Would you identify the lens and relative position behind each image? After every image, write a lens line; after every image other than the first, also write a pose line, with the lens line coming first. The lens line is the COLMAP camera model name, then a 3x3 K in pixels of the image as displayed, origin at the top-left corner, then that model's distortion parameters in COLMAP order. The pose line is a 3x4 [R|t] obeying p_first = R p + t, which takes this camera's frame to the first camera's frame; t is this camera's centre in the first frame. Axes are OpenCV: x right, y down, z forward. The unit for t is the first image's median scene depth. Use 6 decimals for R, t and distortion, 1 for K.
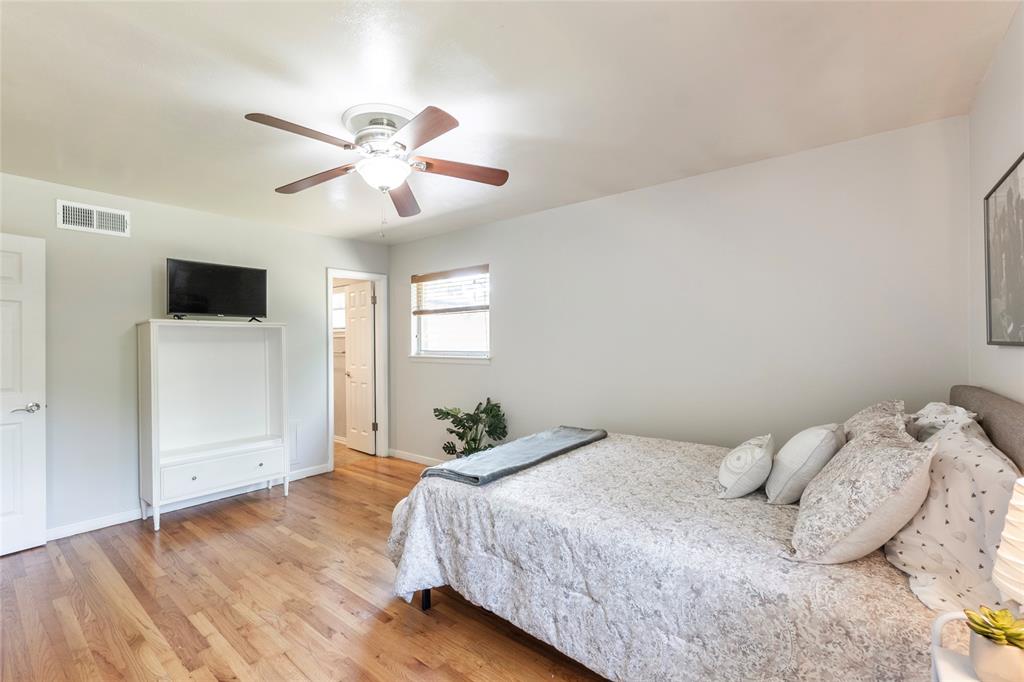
lens RADIAL K [[440.5, 0, 512.0], [0, 440.5, 341.0], [0, 0, 1]] dist [-0.001140, -0.000230]
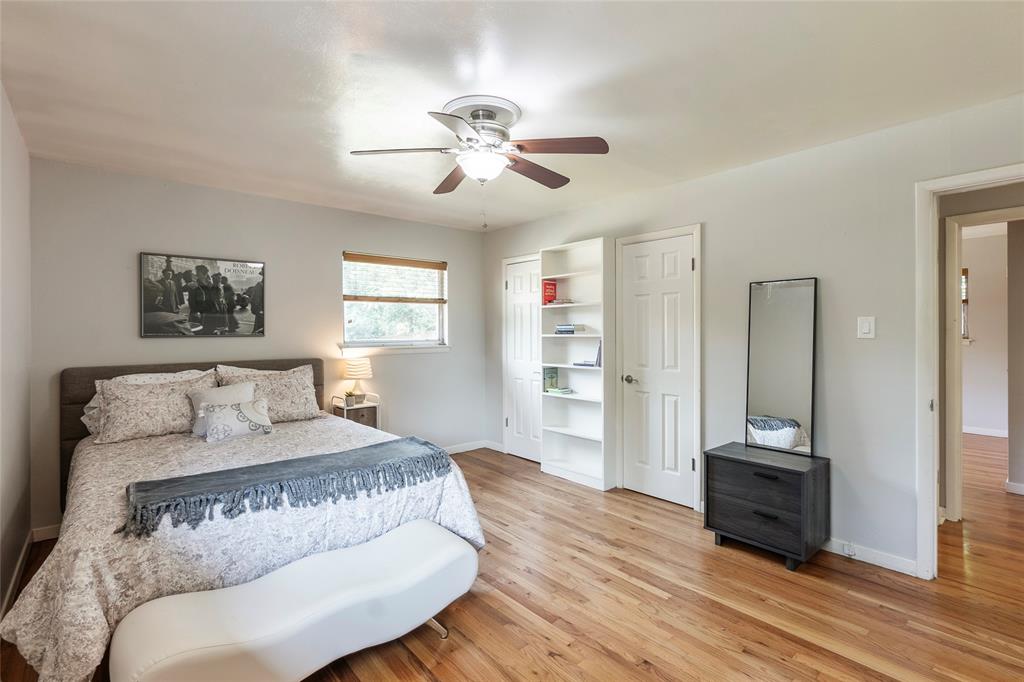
lens RADIAL K [[475.0, 0, 513.8], [0, 475.0, 330.1], [0, 0, 1]] dist [0.000250, -0.000048]
pose [[-0.982524, 0.012351, 0.185724, -0.636353], [0.011604, 0.999920, -0.005112, 0.009267], [-0.185773, -0.002867, -0.982589, 2.341716]]
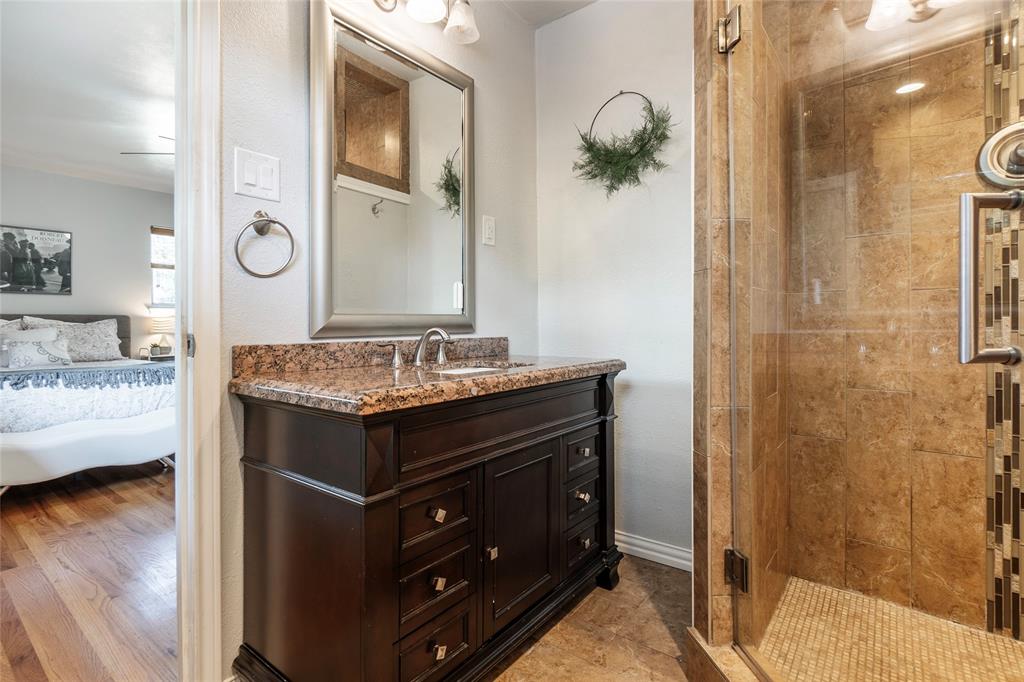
lens RADIAL K [[493.7, 0, 505.6], [0, 493.7, 323.1], [0, 0, 1]] dist [-0.002221, -0.000269]
pose [[-0.999907, 0.012324, 0.005820, -1.402432], [0.012312, 0.999922, -0.002085, 0.183395], [-0.005845, -0.002013, -0.999981, 3.010115]]
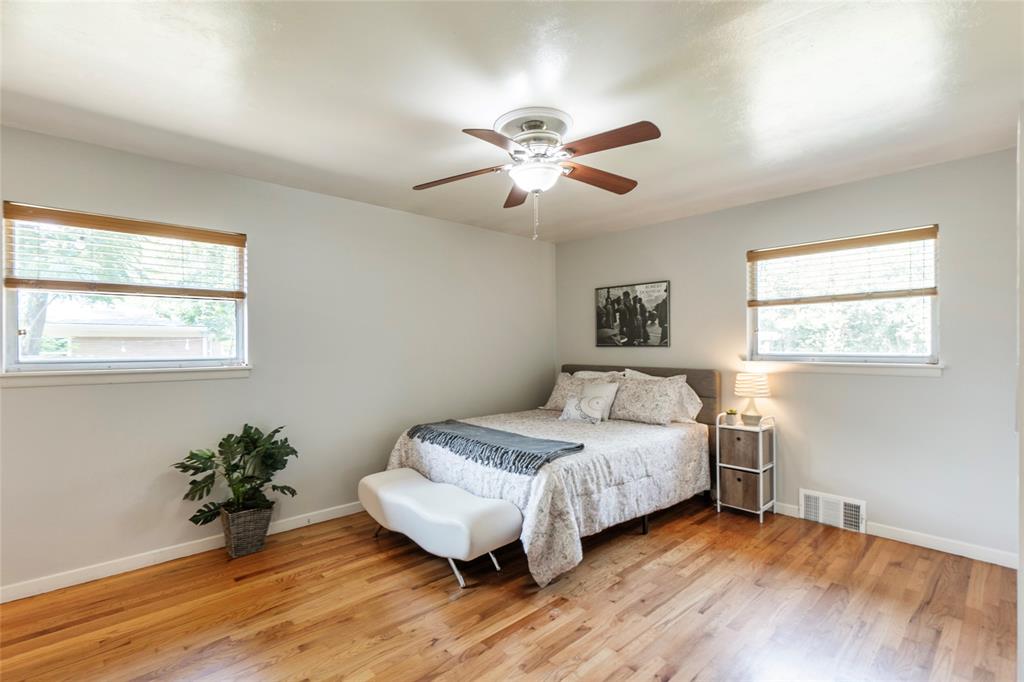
lens RADIAL K [[473.7, 0, 479.2], [0, 473.7, 341.8], [0, 0, 1]] dist [0.002539, 0.000281]
pose [[0.184117, 0.011694, 0.982835, -1.570393], [0.002065, 0.999922, -0.012284, 0.015226], [-0.982902, 0.004291, 0.184078, 1.054081]]
